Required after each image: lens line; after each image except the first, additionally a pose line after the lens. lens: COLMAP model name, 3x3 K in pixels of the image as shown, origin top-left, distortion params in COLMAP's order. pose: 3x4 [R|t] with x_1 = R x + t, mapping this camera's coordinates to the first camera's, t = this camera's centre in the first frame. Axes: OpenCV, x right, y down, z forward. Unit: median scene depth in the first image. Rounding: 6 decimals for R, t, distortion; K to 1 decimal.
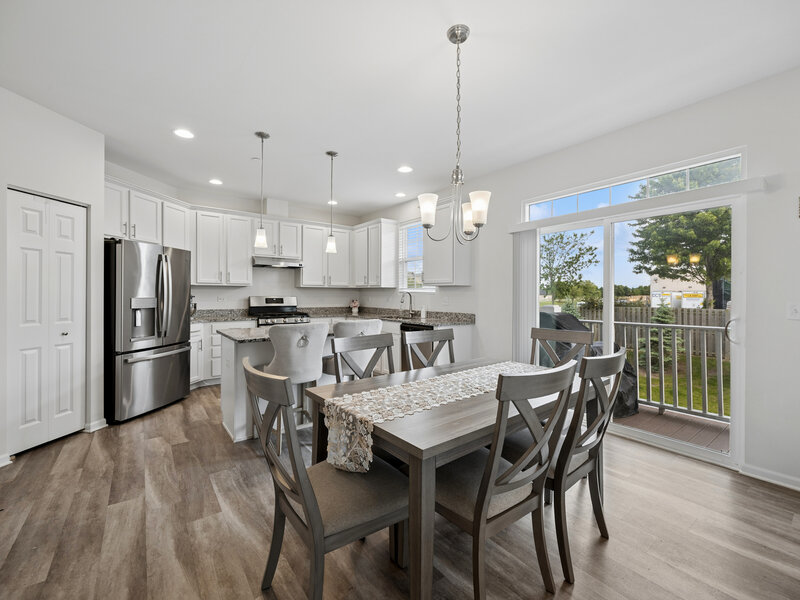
lens RADIAL K [[342.1, 0, 398.7], [0, 342.1, 295.4], [0, 0, 1]] dist [0.000928, 0.001042]
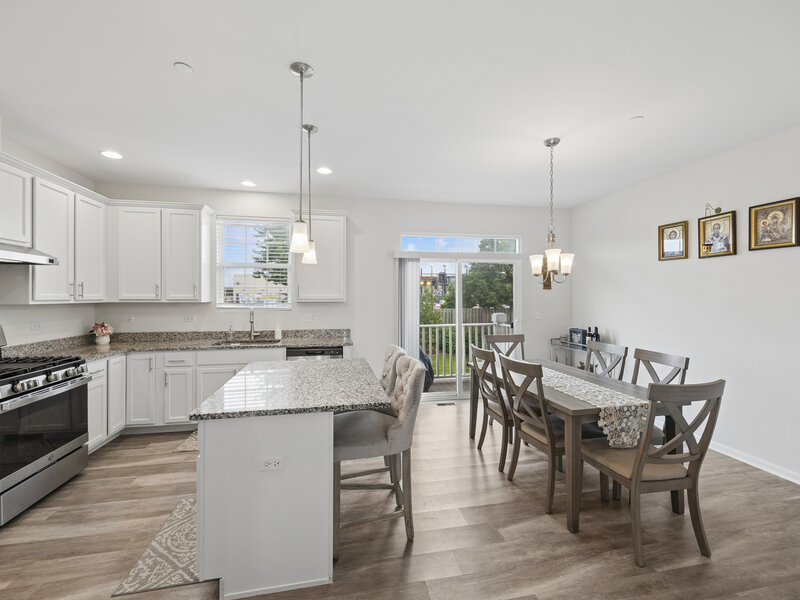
lens RADIAL K [[342.1, 0, 397.5], [0, 342.1, 296.7], [0, 0, 1]] dist [0.000928, 0.001042]
pose [[0.440906, -0.005804, 0.897534, -0.586047], [0.004034, 0.999982, 0.004485, -0.043292], [-0.897544, 0.001644, 0.440922, 0.385301]]
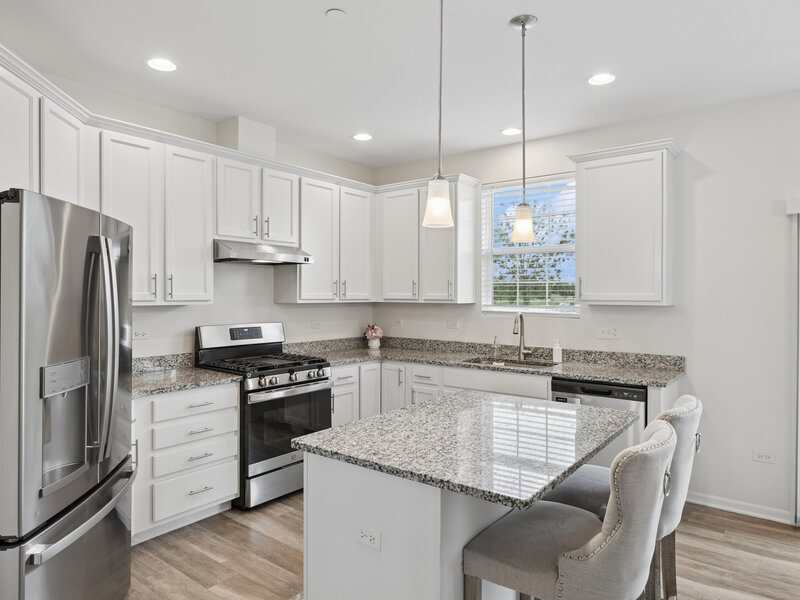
lens RADIAL K [[512.4, 0, 401.6], [0, 512.4, 297.6], [0, 0, 1]] dist [-0.005537, 0.003084]
pose [[0.964488, -0.004472, 0.264090, -0.401084], [0.003697, 0.999987, 0.003431, -0.042051], [-0.264102, -0.002333, 0.964492, 0.298854]]
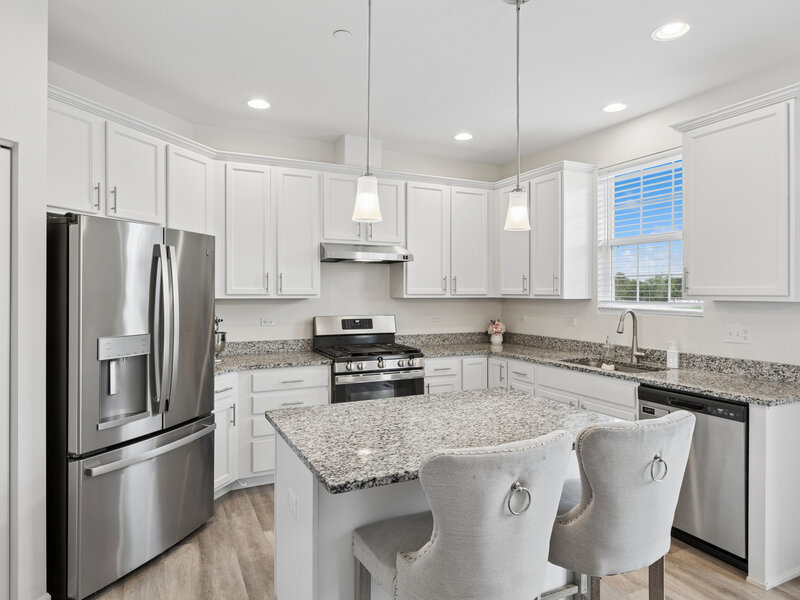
lens RADIAL K [[494.9, 0, 401.4], [0, 494.9, 292.6], [0, 0, 1]] dist [0.003369, -0.002165]
pose [[0.980852, -0.003932, -0.194716, -0.165743], [0.003071, 0.999984, -0.004723, -0.035592], [0.194732, 0.004034, 0.980848, 0.286118]]
